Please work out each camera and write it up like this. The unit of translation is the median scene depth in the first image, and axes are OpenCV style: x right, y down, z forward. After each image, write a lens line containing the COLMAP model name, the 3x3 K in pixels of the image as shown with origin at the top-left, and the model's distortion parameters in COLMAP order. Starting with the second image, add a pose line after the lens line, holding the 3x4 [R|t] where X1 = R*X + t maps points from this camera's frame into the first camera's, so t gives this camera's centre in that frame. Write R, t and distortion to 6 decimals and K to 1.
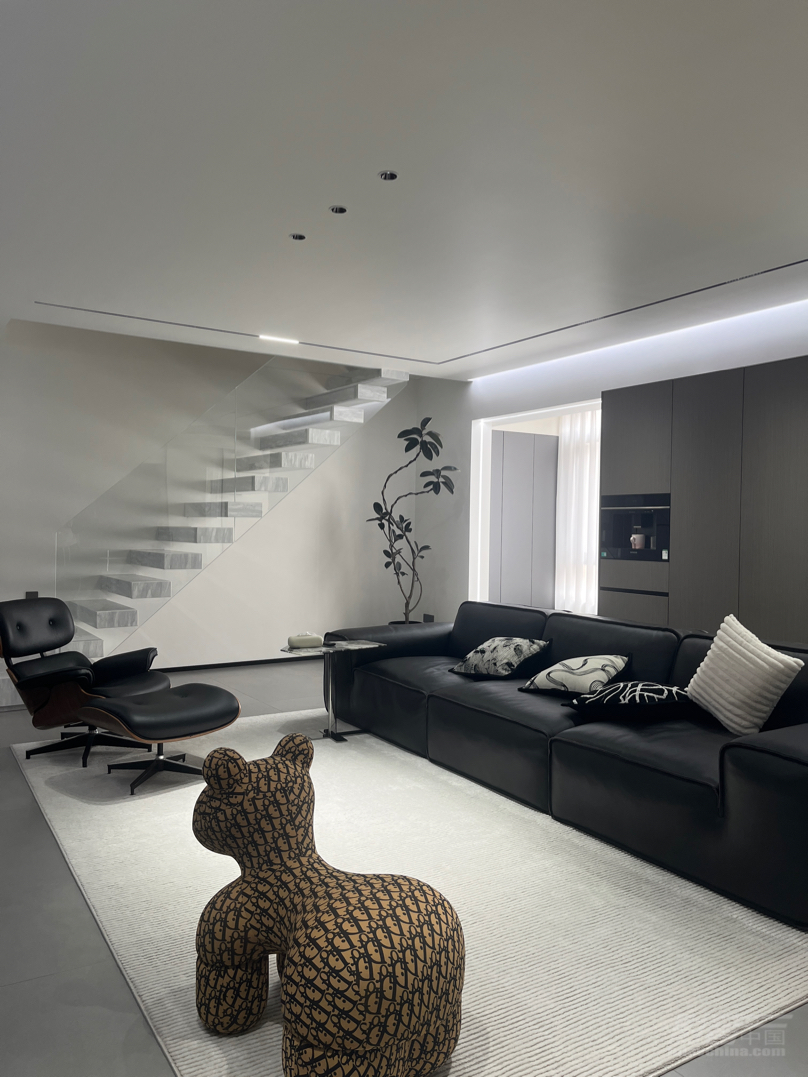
lens RADIAL K [[814.5, 0, 401.9], [0, 814.5, 542.7], [0, 0, 1]] dist [0.065934, -0.102342]
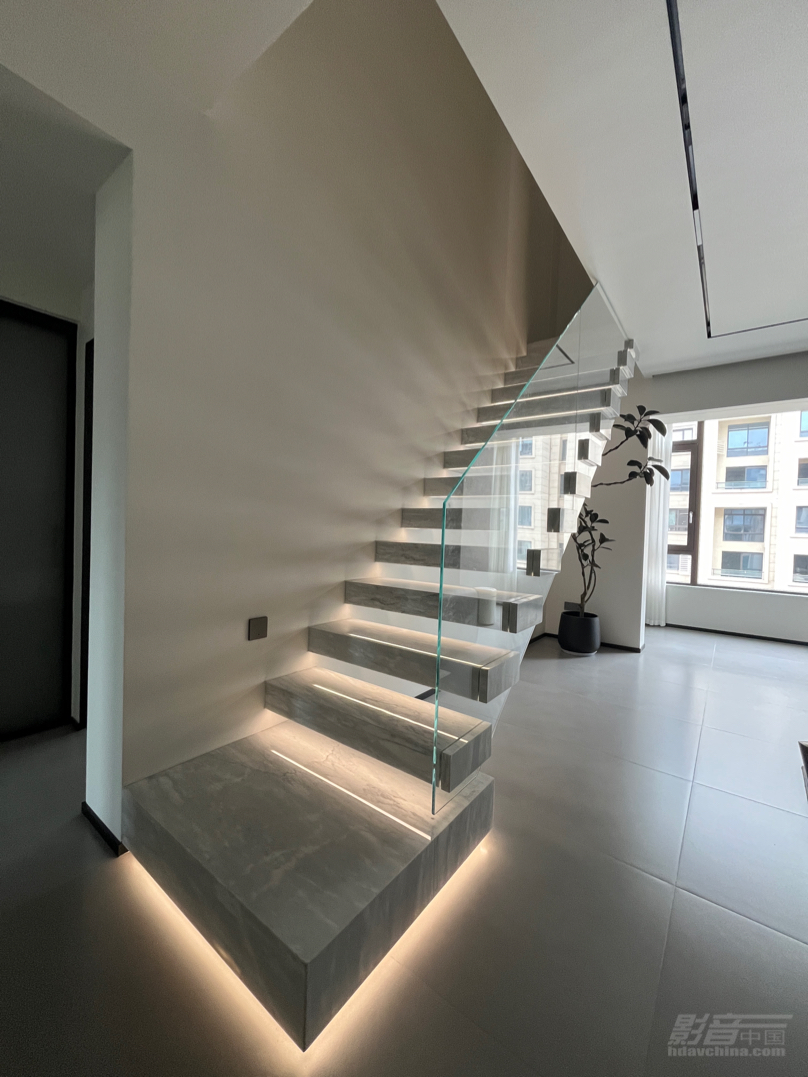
lens RADIAL K [[434.7, 0, 406.3], [0, 434.7, 536.4], [0, 0, 1]] dist [-0.001400, -0.000133]
pose [[0.937643, 0.008169, 0.347504, -0.469642], [-0.011609, 0.999902, 0.007818, 0.001914], [-0.347406, -0.011364, 0.937646, 0.710056]]
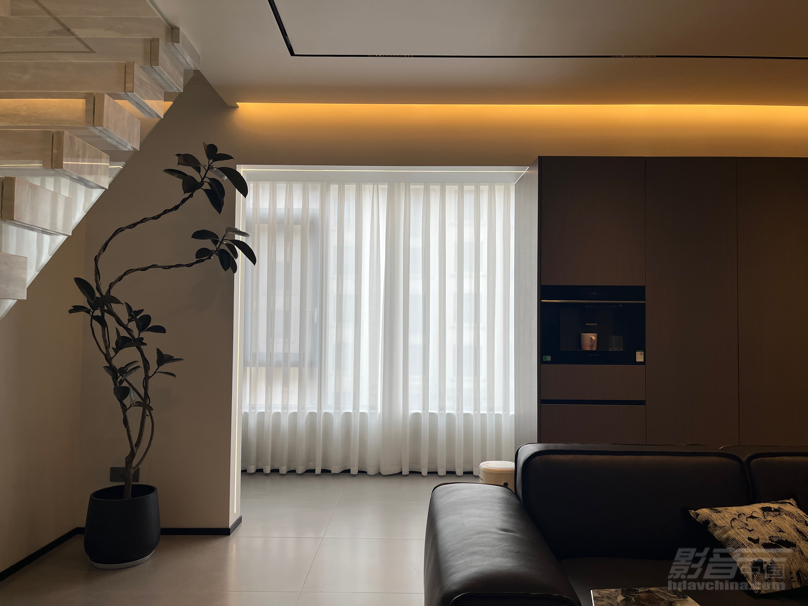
lens RADIAL K [[611.1, 0, 400.8], [0, 611.1, 303.8], [0, 0, 1]] dist [0.065934, -0.102342]
pose [[0.548250, 0.024066, 0.835968, -0.312403], [0.013747, 0.999191, -0.037781, -0.017123], [-0.836201, 0.032206, 0.547476, 0.737014]]
